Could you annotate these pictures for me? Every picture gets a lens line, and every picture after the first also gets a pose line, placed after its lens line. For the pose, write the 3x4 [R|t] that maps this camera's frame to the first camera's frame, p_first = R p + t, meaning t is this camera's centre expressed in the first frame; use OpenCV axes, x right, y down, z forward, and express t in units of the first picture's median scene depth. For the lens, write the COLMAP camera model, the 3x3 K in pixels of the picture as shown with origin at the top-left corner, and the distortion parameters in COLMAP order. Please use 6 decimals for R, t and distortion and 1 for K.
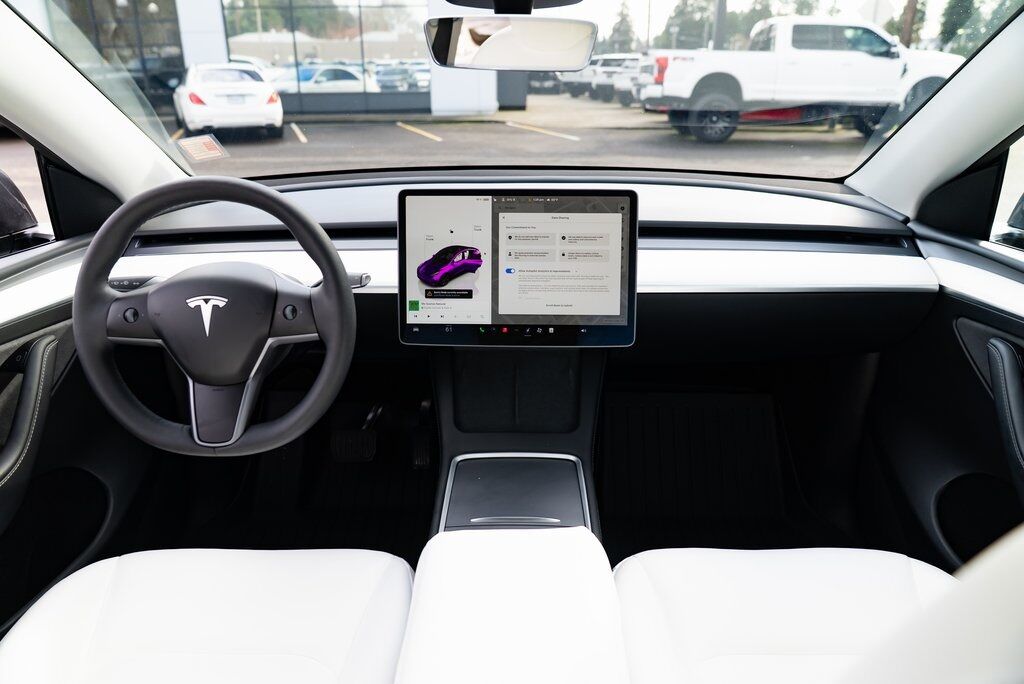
lens RADIAL K [[695.2, 0, 512.0], [0, 695.2, 342.0], [0, 0, 1]] dist [-0.052153, 0.046538]
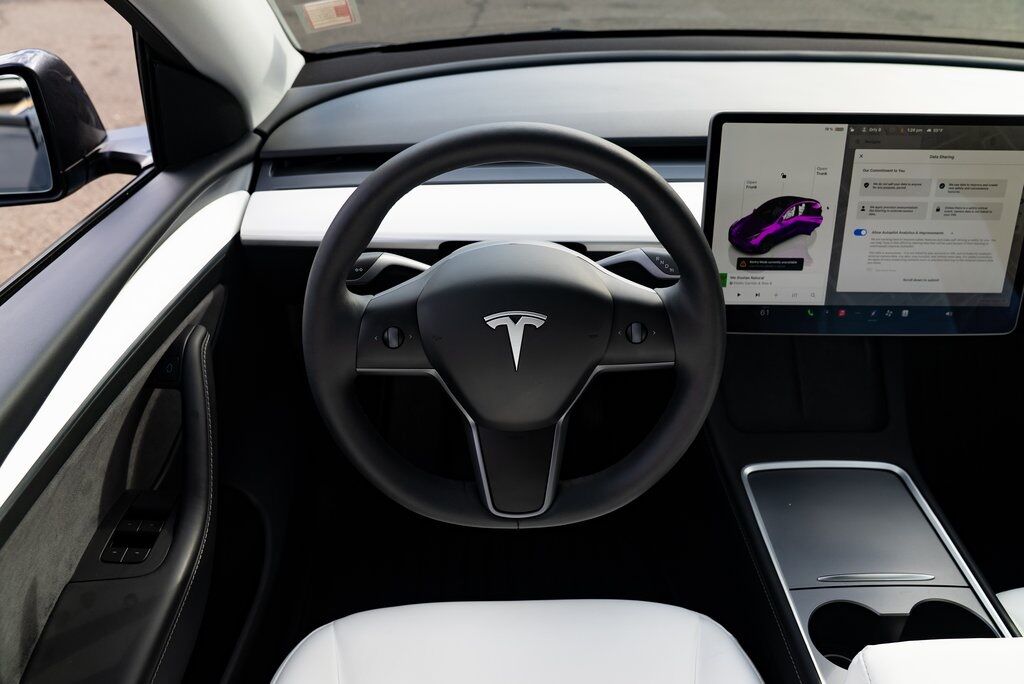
lens RADIAL K [[800.2, 0, 512.0], [0, 800.2, 342.0], [0, 0, 1]] dist [-0.007205, 0.003076]
pose [[0.998993, -0.009867, 0.043760, -0.391895], [0.000482, 0.977818, 0.209458, -0.162975], [-0.044856, -0.209226, 0.976838, 0.195804]]
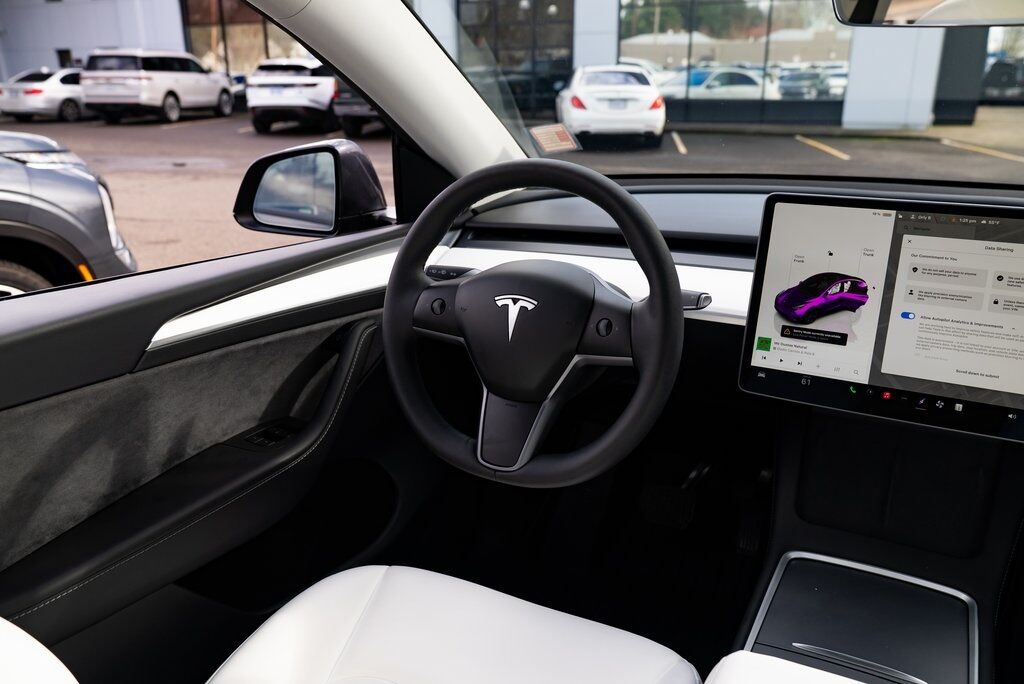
lens RADIAL K [[802.7, 0, 523.5], [0, 802.7, 343.2], [0, 0, 1]] dist [-0.004997, 0.002700]
pose [[0.888069, 0.143444, -0.436758, 0.010760], [-0.167077, 0.985815, -0.015952, 0.005584], [0.428274, 0.087139, 0.899438, 0.084937]]
